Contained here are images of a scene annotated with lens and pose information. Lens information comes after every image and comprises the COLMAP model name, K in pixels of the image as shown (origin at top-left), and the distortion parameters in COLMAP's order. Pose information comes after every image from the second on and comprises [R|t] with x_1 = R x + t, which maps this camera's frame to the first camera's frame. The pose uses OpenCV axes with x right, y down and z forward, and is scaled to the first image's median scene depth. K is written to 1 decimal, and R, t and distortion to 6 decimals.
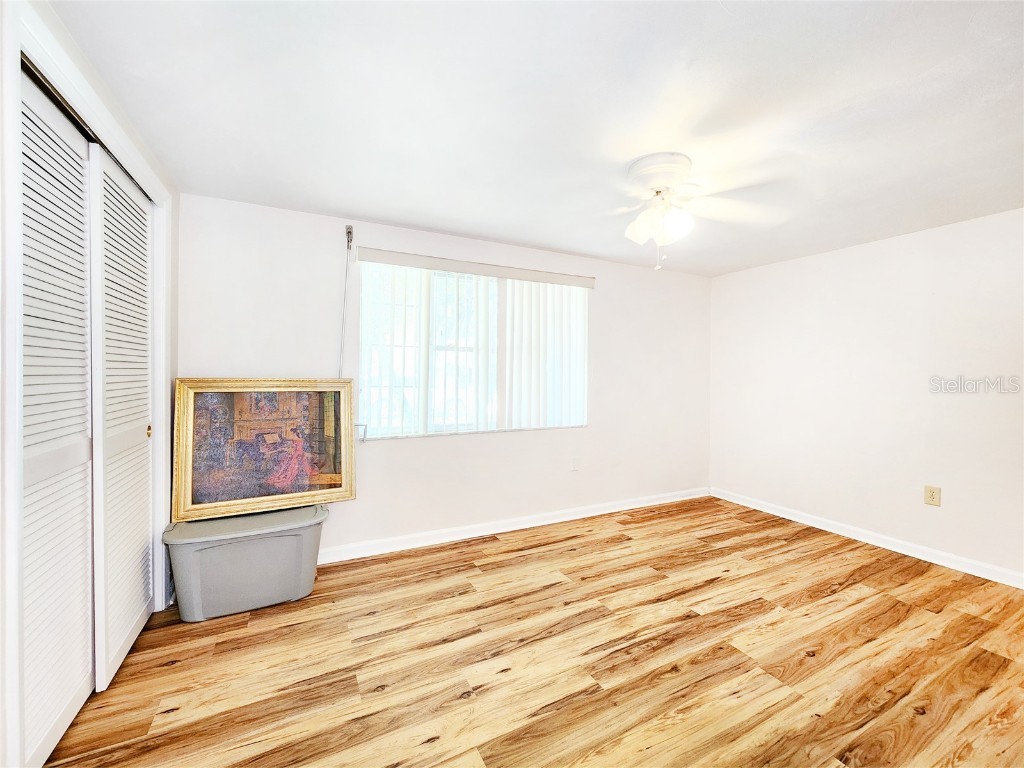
lens RADIAL K [[427.0, 0, 507.8], [0, 427.0, 373.8], [0, 0, 1]] dist [0.000901, -0.000460]
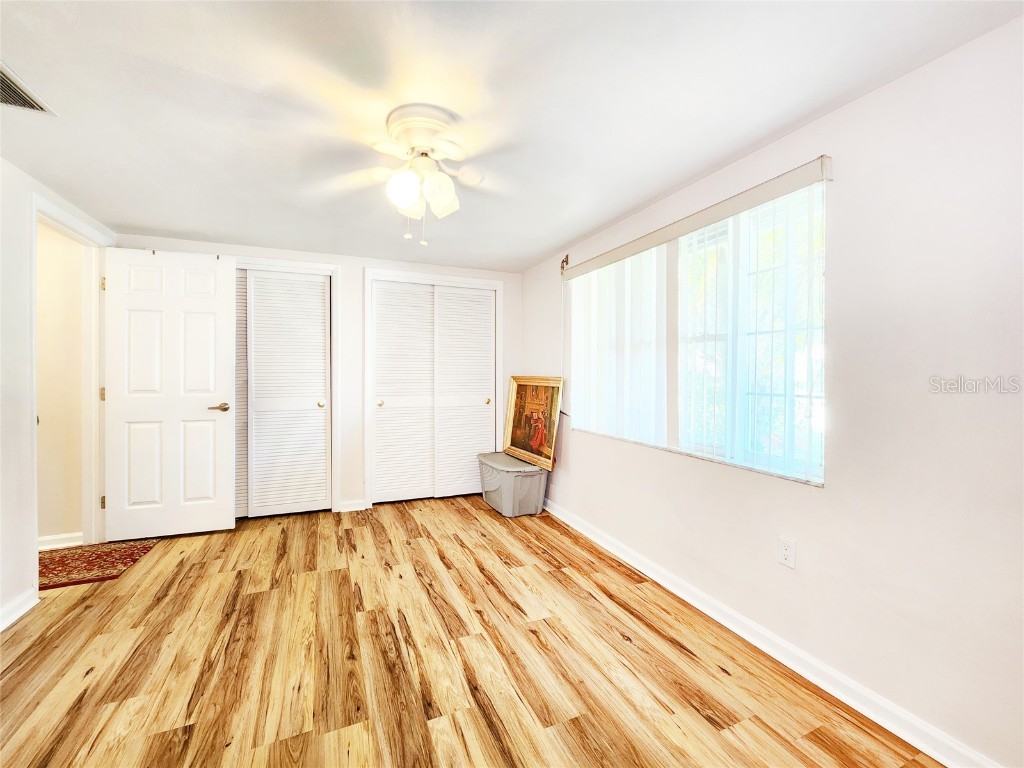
lens RADIAL K [[427.0, 0, 504.8], [0, 427.0, 383.6], [0, 0, 1]] dist [0.000901, -0.000460]
pose [[-0.079723, 0.018169, -0.996651, 1.152549], [-0.010351, 0.999765, 0.019054, 0.012379], [0.996763, 0.011836, -0.079516, 1.212287]]
